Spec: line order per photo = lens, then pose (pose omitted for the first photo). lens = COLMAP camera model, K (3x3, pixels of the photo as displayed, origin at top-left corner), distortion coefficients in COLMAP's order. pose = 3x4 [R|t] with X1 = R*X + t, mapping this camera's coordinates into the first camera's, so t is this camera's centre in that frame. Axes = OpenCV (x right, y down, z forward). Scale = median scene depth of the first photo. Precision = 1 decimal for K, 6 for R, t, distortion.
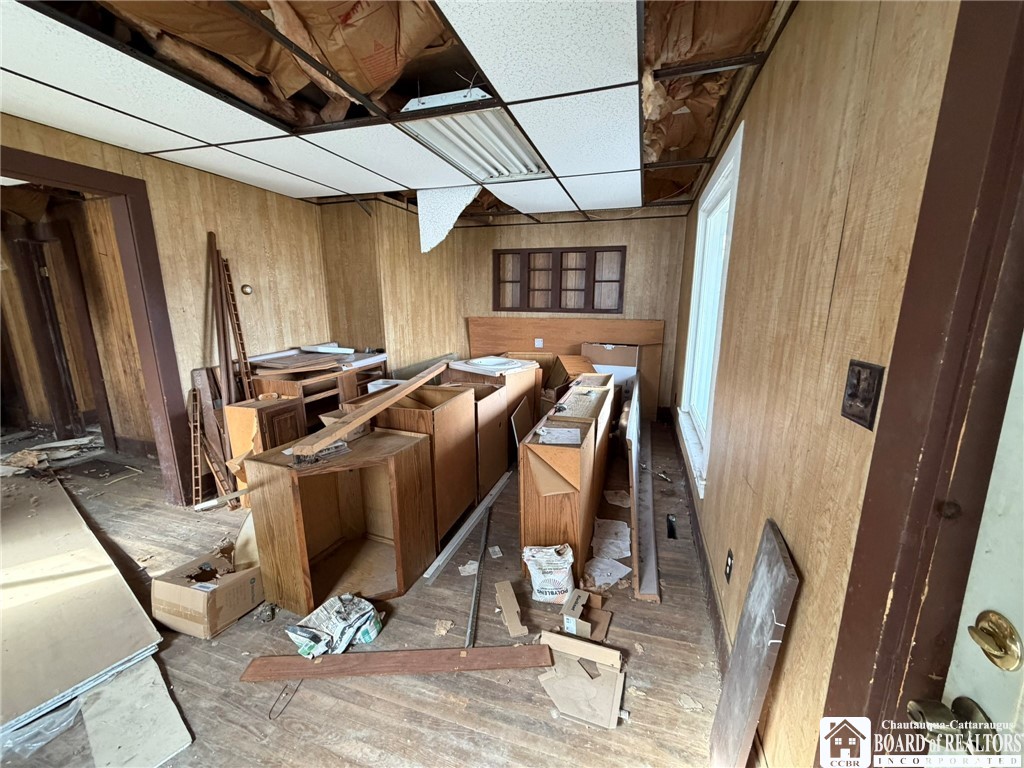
lens RADIAL K [[406.9, 0, 508.2], [0, 406.9, 385.0], [0, 0, 1]] dist [0.000914, -0.001167]
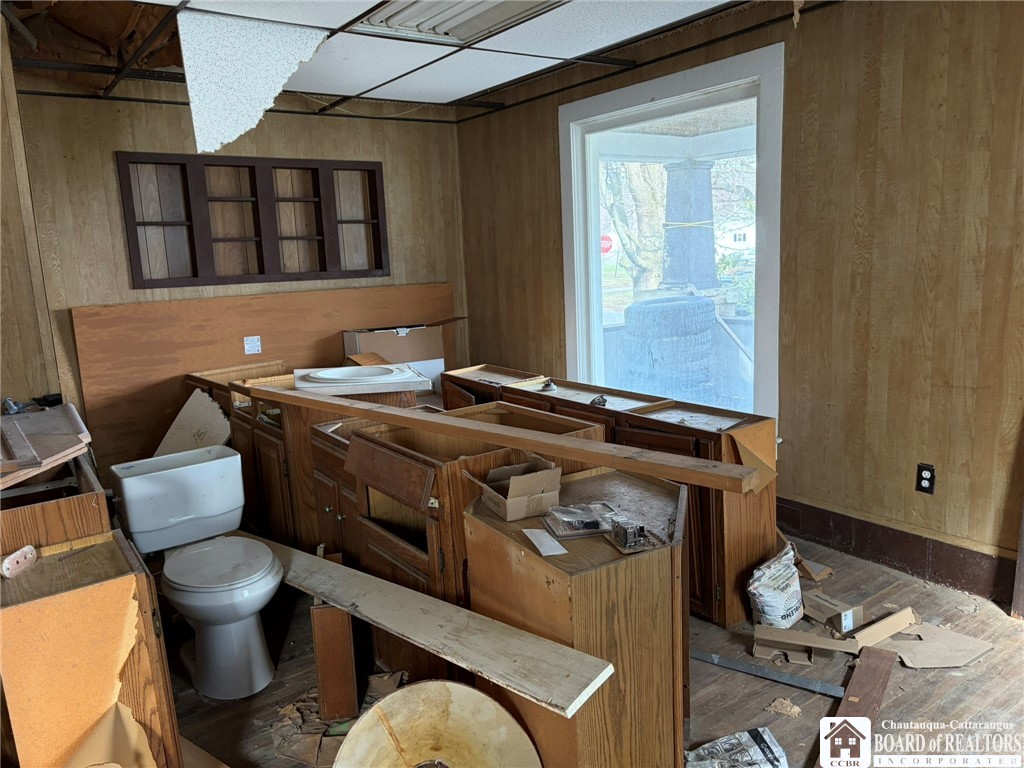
lens RADIAL K [[774.8, 0, 514.5], [0, 774.8, 388.6], [0, 0, 1]] dist [0.044726, -0.054965]
pose [[0.593042, -0.170845, 0.786838, -0.528149], [0.211743, 0.975924, 0.052311, -0.035384], [-0.776831, 0.135585, 0.614939, 0.184206]]
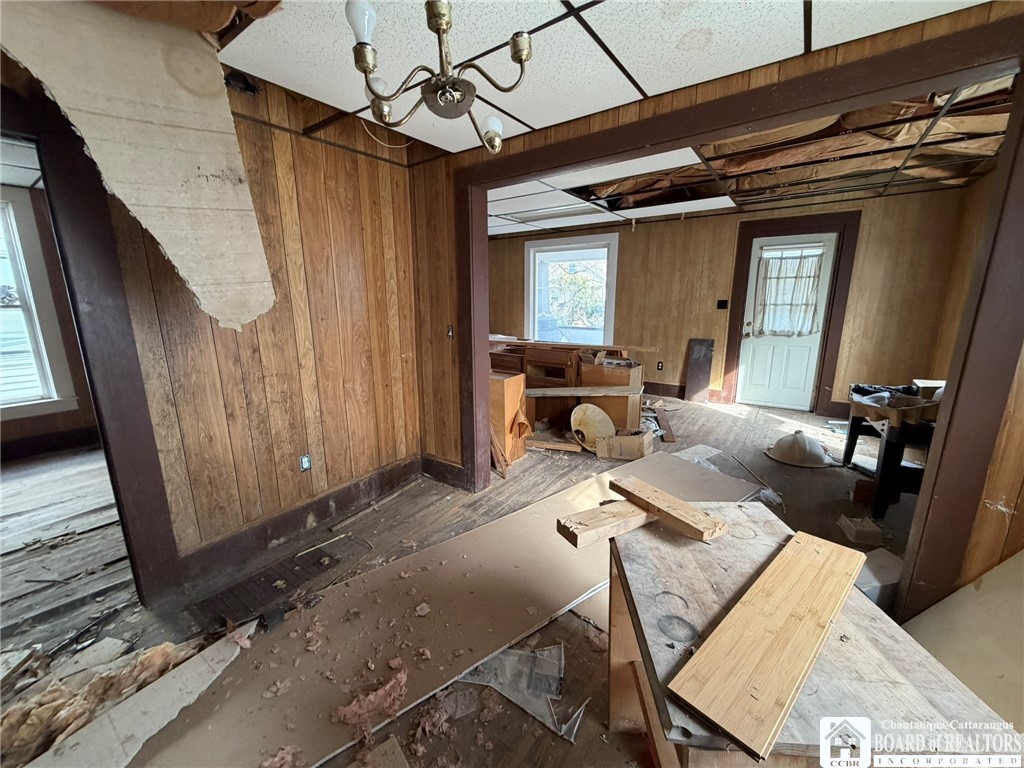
lens RADIAL K [[406.9, 0, 515.3], [0, 406.9, 385.0], [0, 0, 1]] dist [0.000914, -0.001167]
pose [[0.293698, -0.206549, 0.933316, -1.192200], [0.202048, 0.967730, 0.150584, -0.070268], [-0.934301, 0.144349, 0.325953, 0.387991]]
